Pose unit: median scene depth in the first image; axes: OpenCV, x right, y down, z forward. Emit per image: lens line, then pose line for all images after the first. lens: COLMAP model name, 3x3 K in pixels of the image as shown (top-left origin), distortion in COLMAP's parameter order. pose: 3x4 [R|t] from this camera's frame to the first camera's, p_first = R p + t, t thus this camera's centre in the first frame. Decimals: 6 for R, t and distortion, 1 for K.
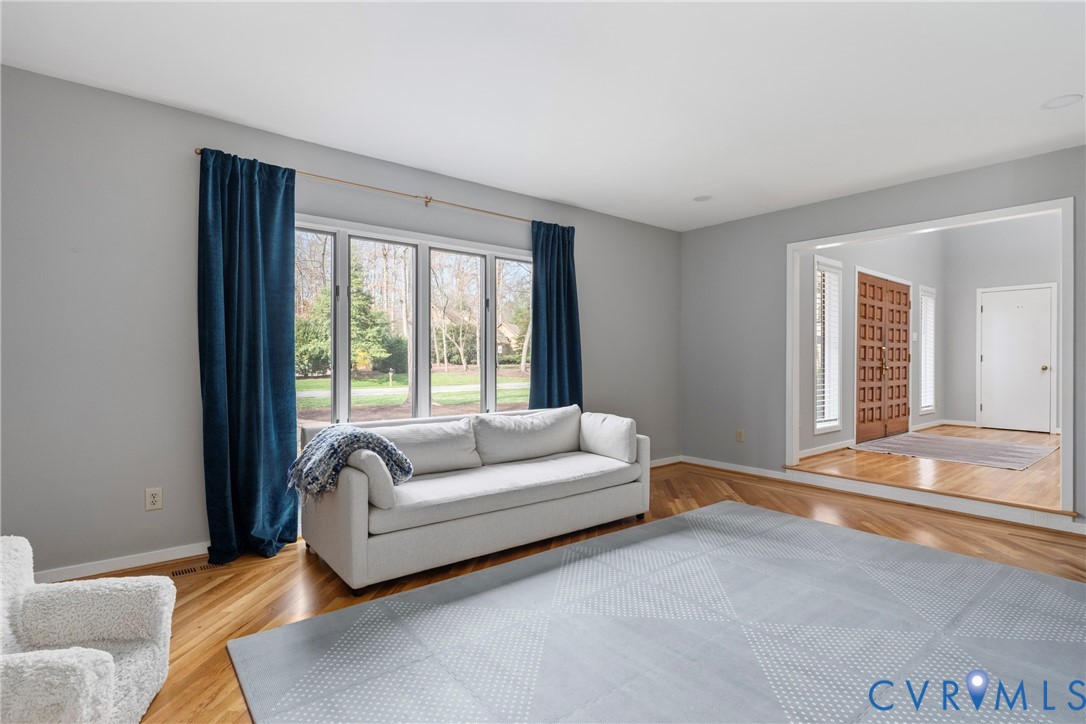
lens RADIAL K [[515.8, 0, 539.8], [0, 515.8, 366.4], [0, 0, 1]] dist [-0.004632, 0.001027]
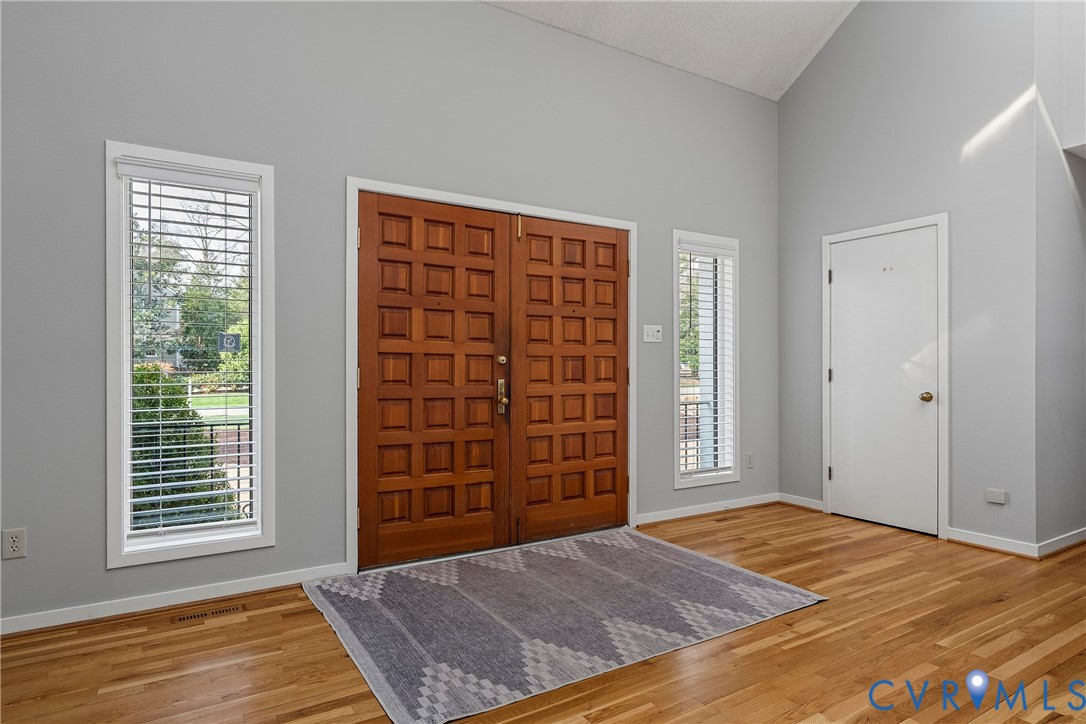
lens RADIAL K [[616.0, 0, 547.4], [0, 616.0, 371.6], [0, 0, 1]] dist [-0.006773, -0.001278]
pose [[0.992605, -0.005741, -0.121250, 0.711647], [0.004292, 0.999916, -0.012210, -0.014380], [0.121310, 0.011600, 0.992547, 0.406403]]
